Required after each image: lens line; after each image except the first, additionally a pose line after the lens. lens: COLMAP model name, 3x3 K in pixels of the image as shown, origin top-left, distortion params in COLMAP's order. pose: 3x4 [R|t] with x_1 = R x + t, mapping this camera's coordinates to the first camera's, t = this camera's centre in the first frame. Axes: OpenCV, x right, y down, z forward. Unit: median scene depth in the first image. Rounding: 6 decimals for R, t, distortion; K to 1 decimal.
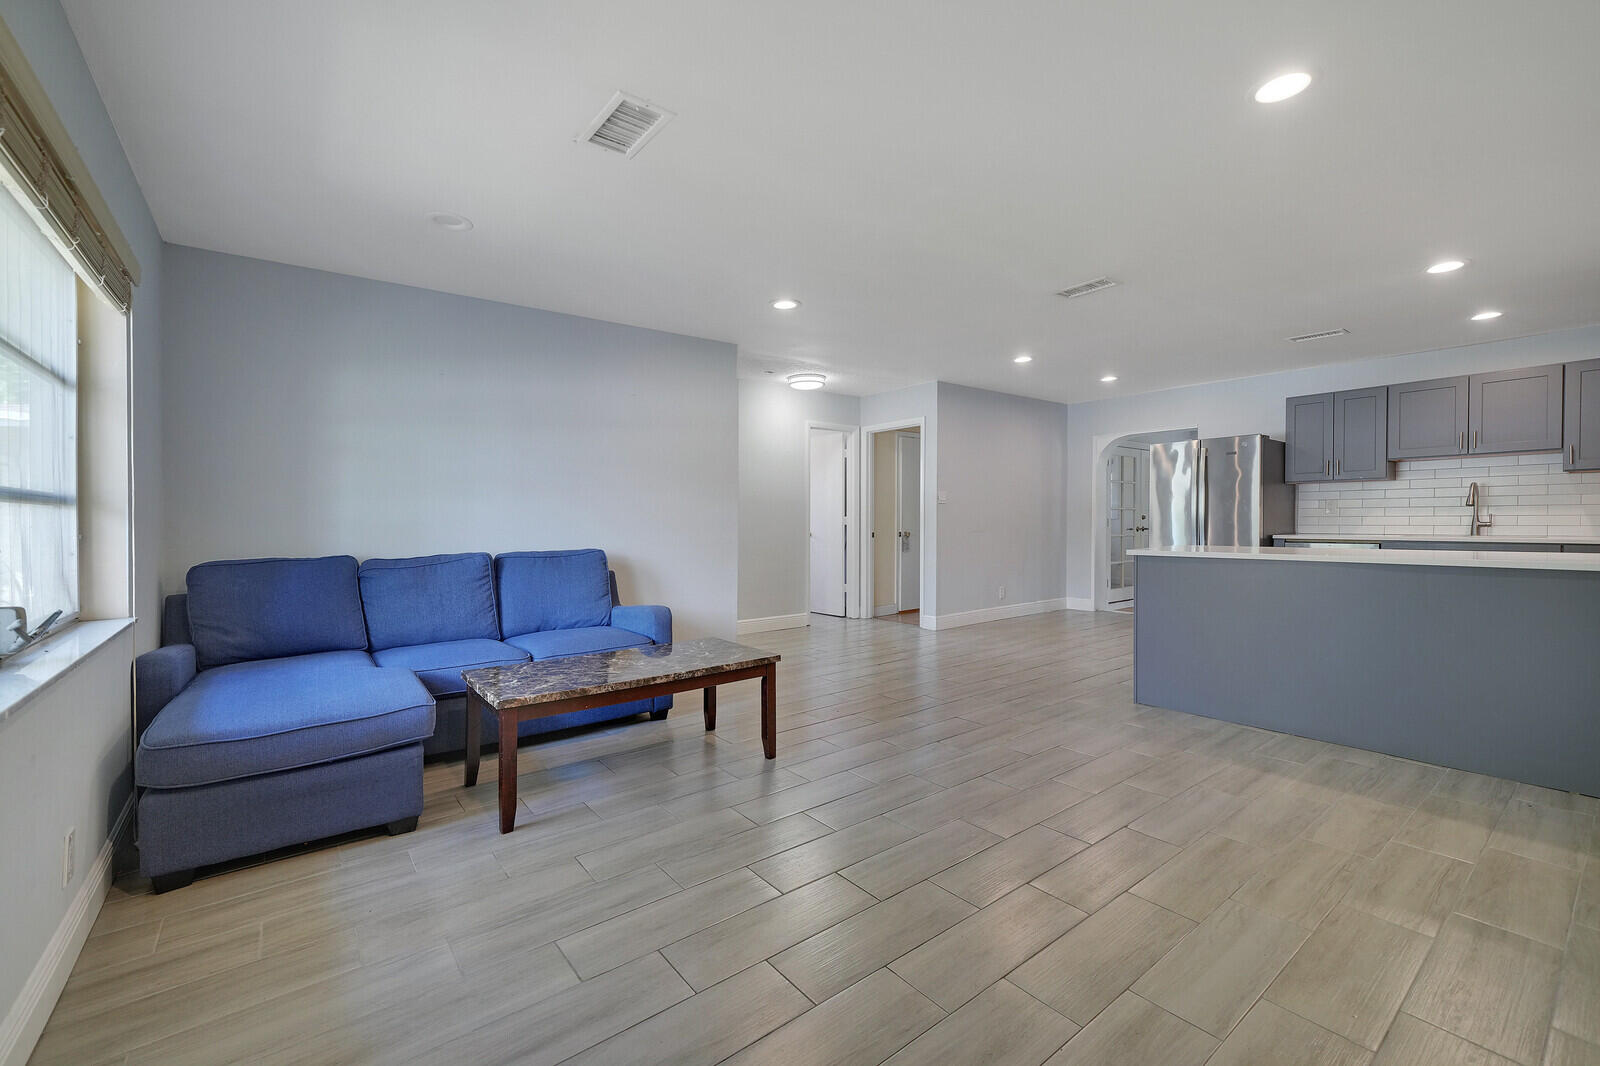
lens RADIAL K [[664.7, 0, 794.7], [0, 664.7, 532.2], [0, 0, 1]] dist [-0.001833, 0.001344]
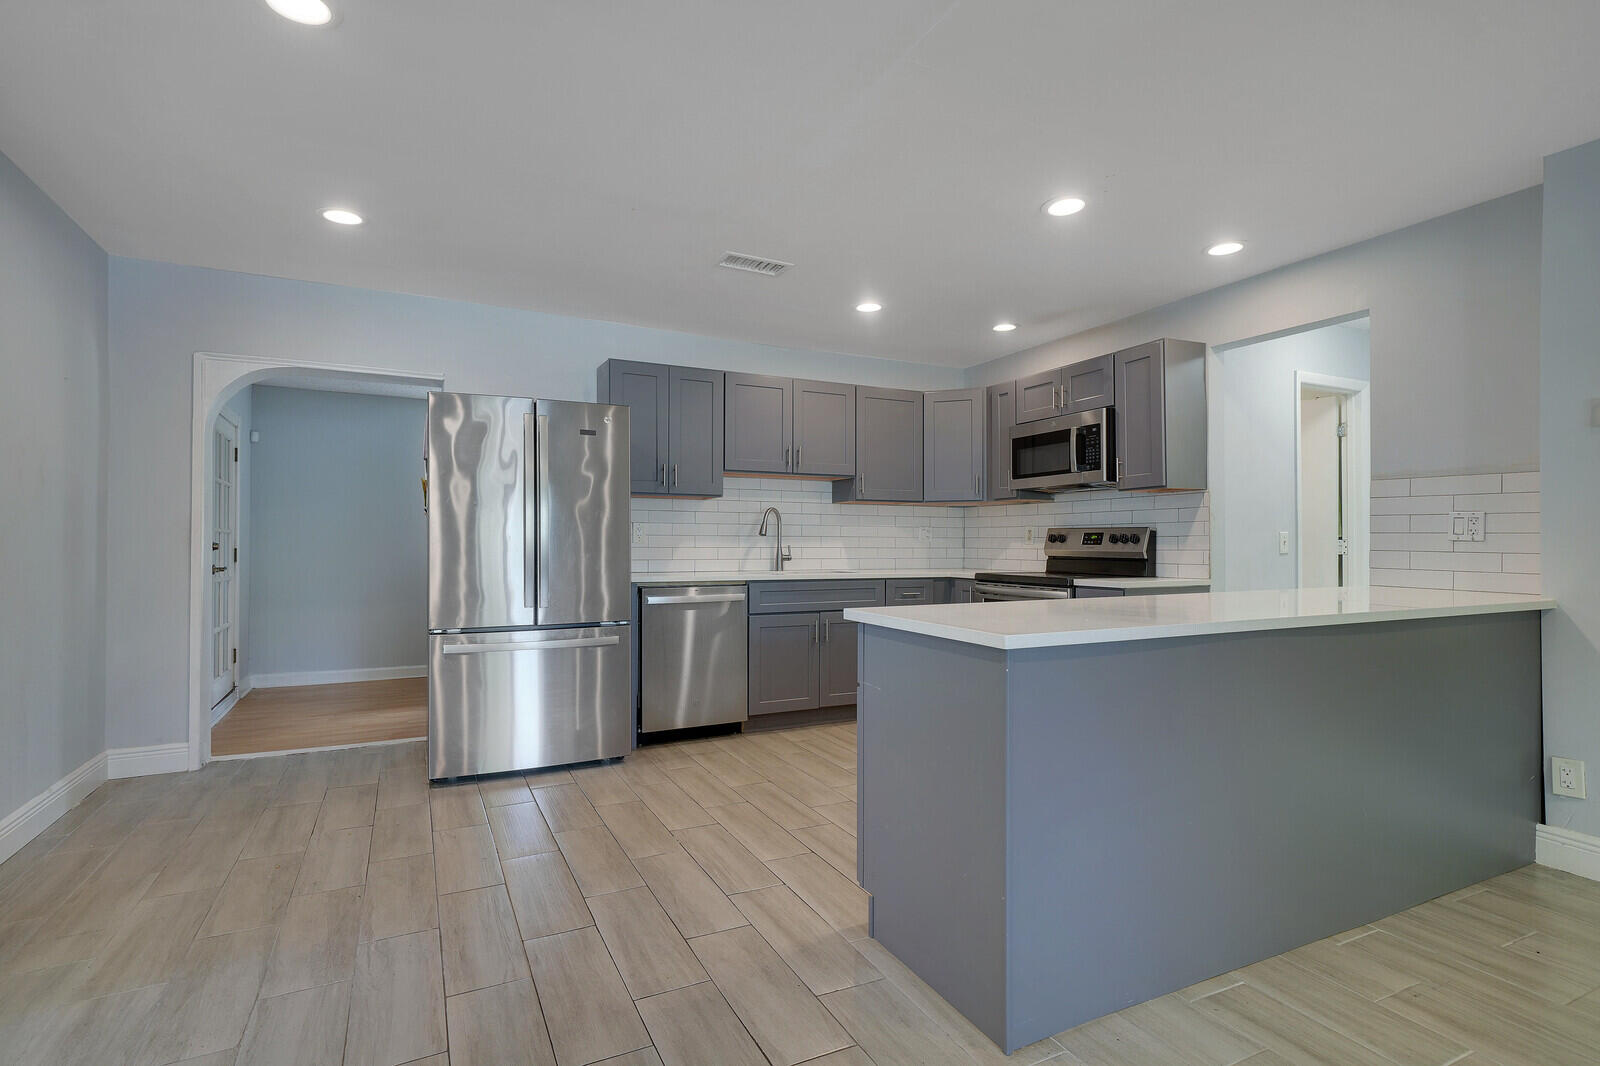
lens RADIAL K [[782.1, 0, 793.3], [0, 782.1, 533.7], [0, 0, 1]] dist [0.004644, 0.001150]
pose [[0.215416, 0.027209, 0.976143, 0.069771], [0.010349, 0.999492, -0.030144, -0.017858], [-0.976468, 0.016596, 0.215025, 1.204869]]
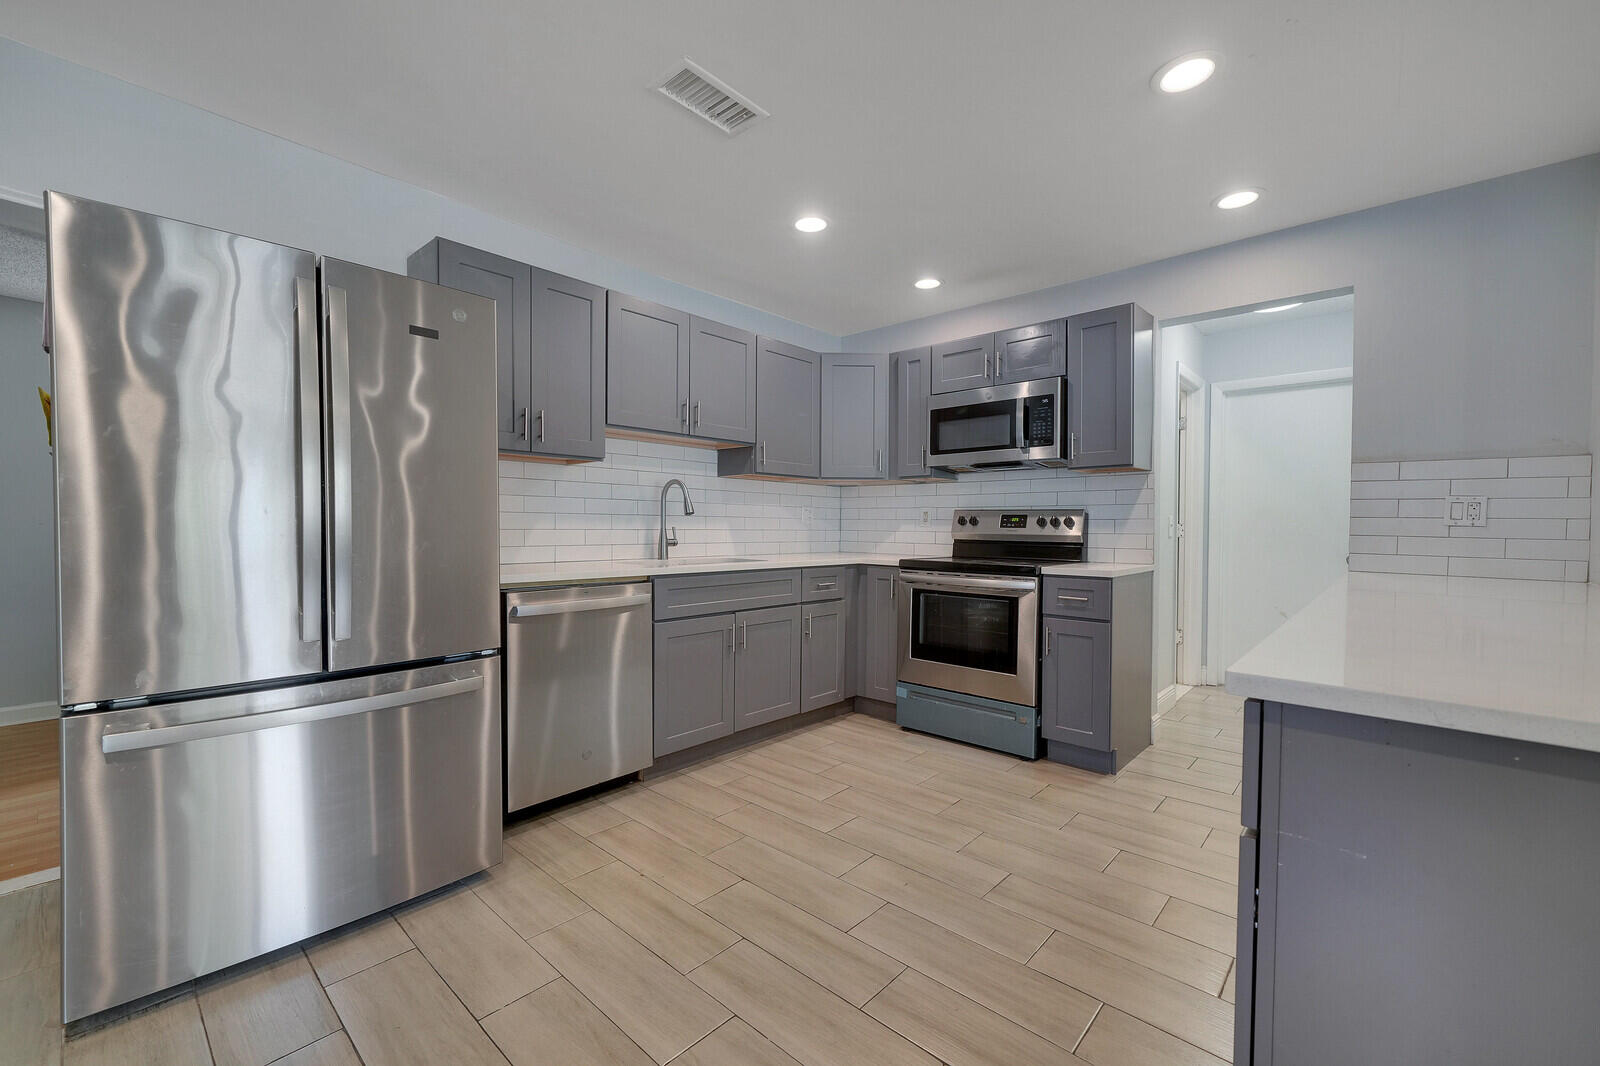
lens RADIAL K [[664.7, 0, 797.6], [0, 664.7, 535.9], [0, 0, 1]] dist [-0.001833, 0.001344]
pose [[-0.155684, -0.001192, 0.987806, 0.500044], [0.010517, 0.999941, 0.002864, -0.028059], [-0.987751, 0.010834, -0.155662, 1.510321]]
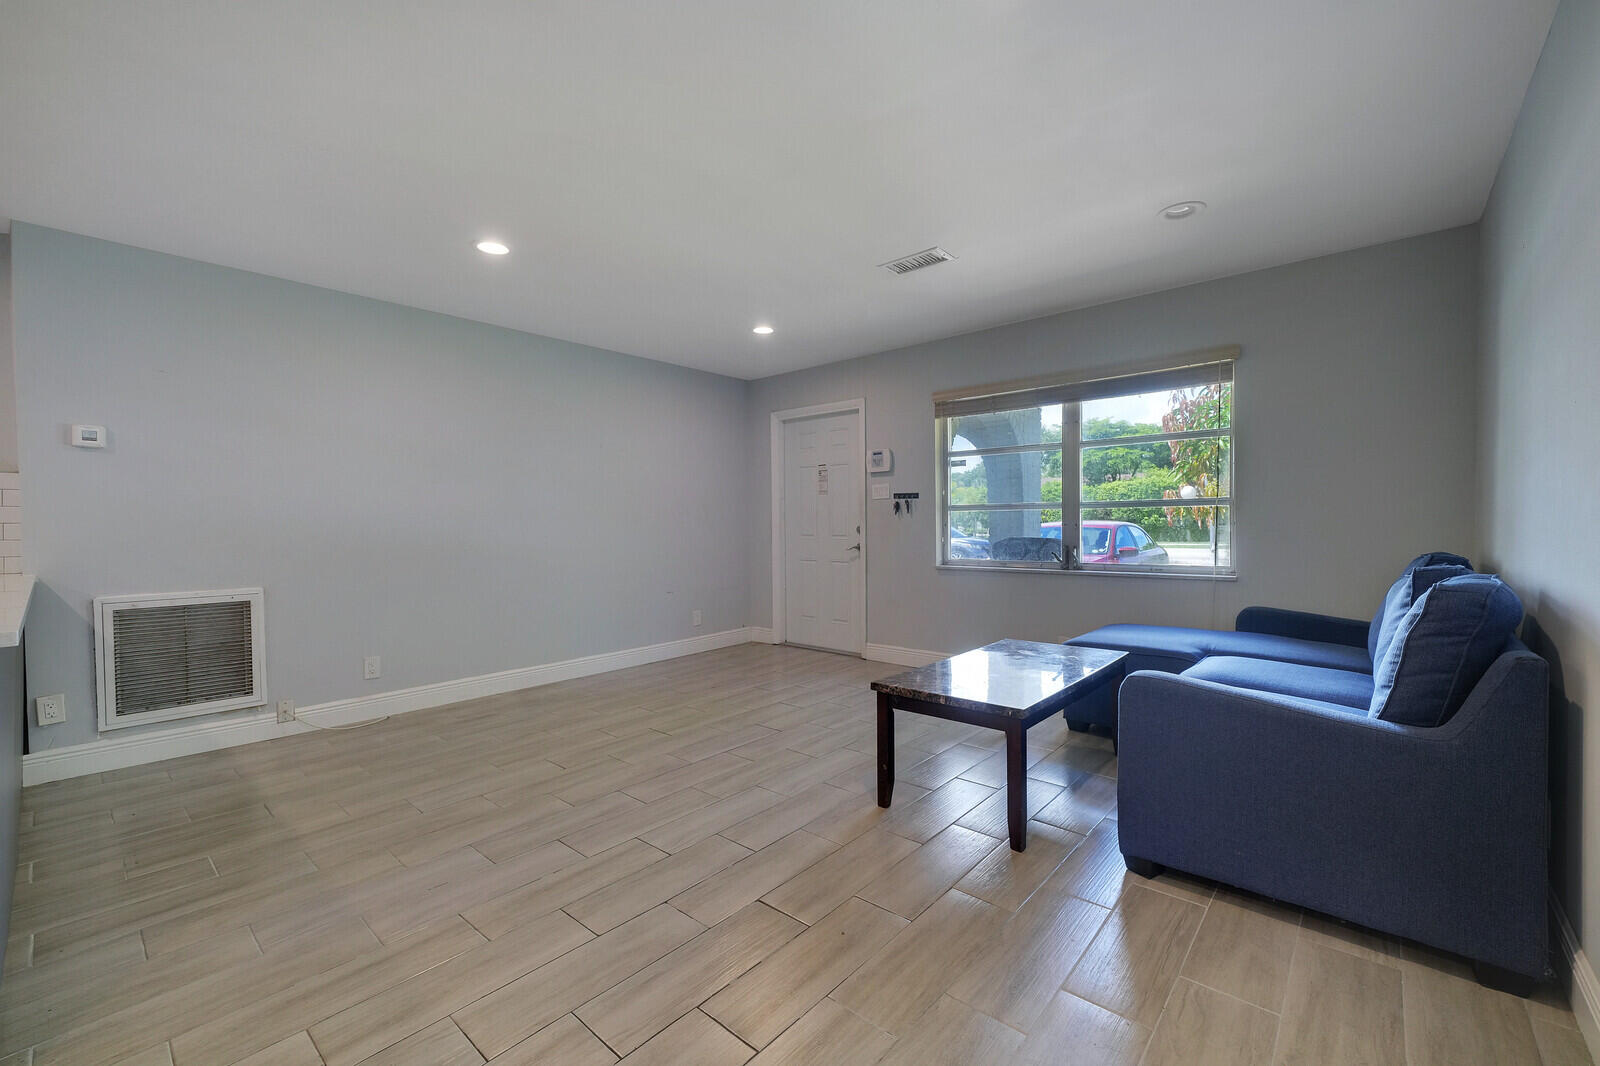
lens RADIAL K [[664.7, 0, 787.4], [0, 664.7, 537.6], [0, 0, 1]] dist [-0.001833, 0.001344]
pose [[-0.984725, 0.026970, -0.172017, 0.201187], [0.020663, 0.999051, 0.038347, -0.029369], [0.172888, 0.034207, -0.984347, 1.636277]]
